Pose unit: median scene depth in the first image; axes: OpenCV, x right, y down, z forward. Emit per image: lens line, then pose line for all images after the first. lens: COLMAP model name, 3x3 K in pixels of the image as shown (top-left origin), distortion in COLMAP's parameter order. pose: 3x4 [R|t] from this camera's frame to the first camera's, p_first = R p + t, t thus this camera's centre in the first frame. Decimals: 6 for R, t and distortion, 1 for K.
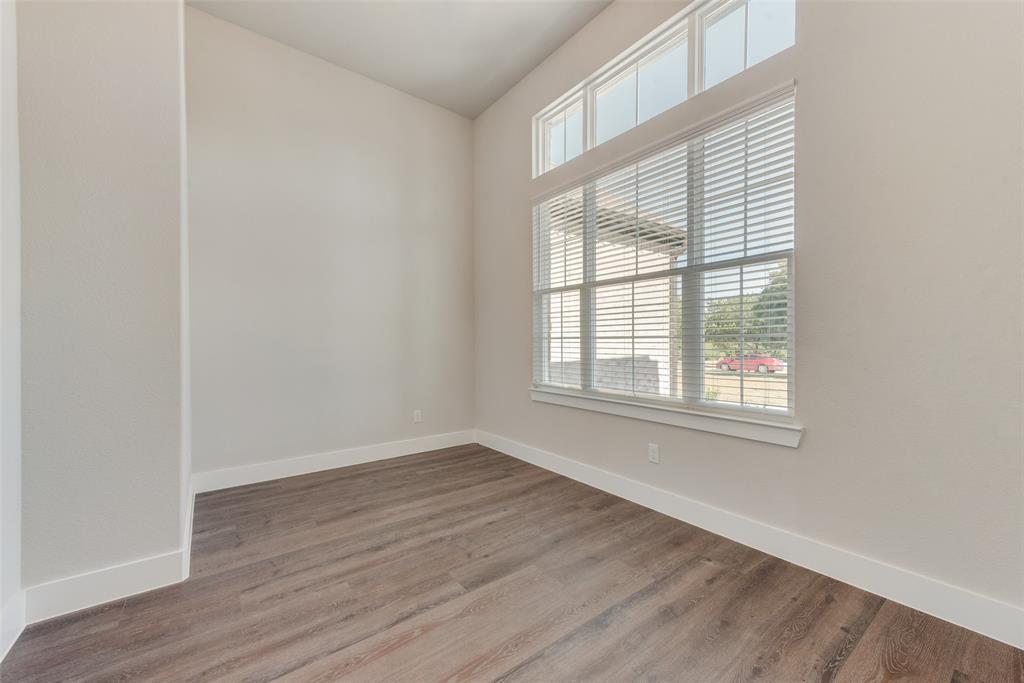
lens RADIAL K [[401.6, 0, 512.1], [0, 401.6, 344.8], [0, 0, 1]] dist [0.001918, -0.000123]
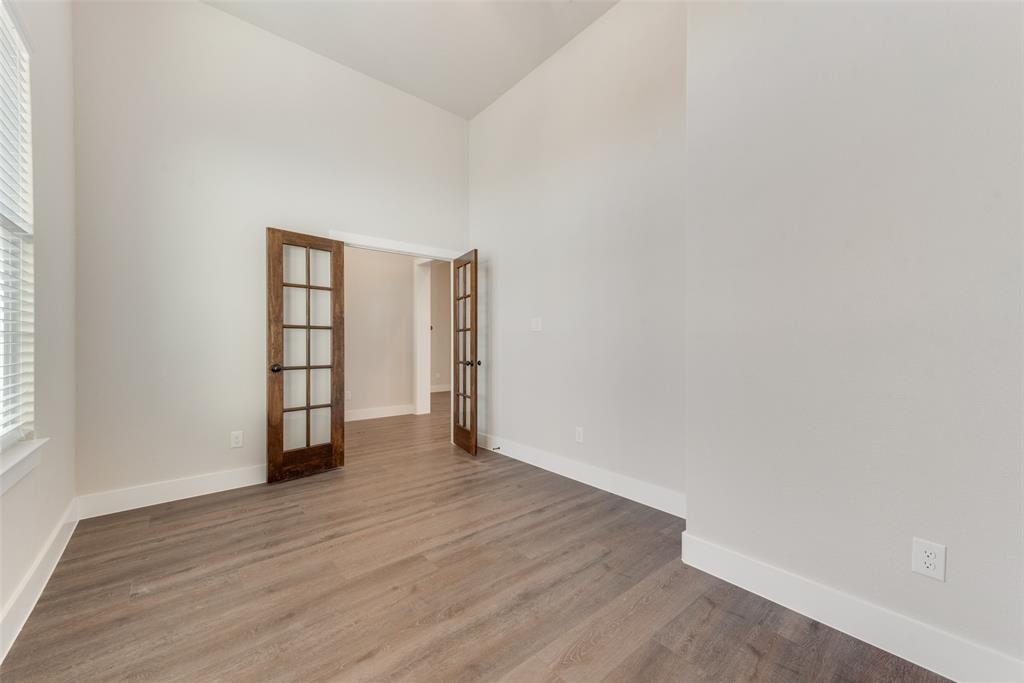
lens RADIAL K [[401.6, 0, 512.8], [0, 401.6, 342.4], [0, 0, 1]] dist [0.001918, -0.000123]
pose [[-0.998784, 0.000219, -0.049309, -0.298051], [0.000160, 0.999999, 0.001210, -0.007533], [0.049309, 0.001201, -0.998783, 2.027832]]
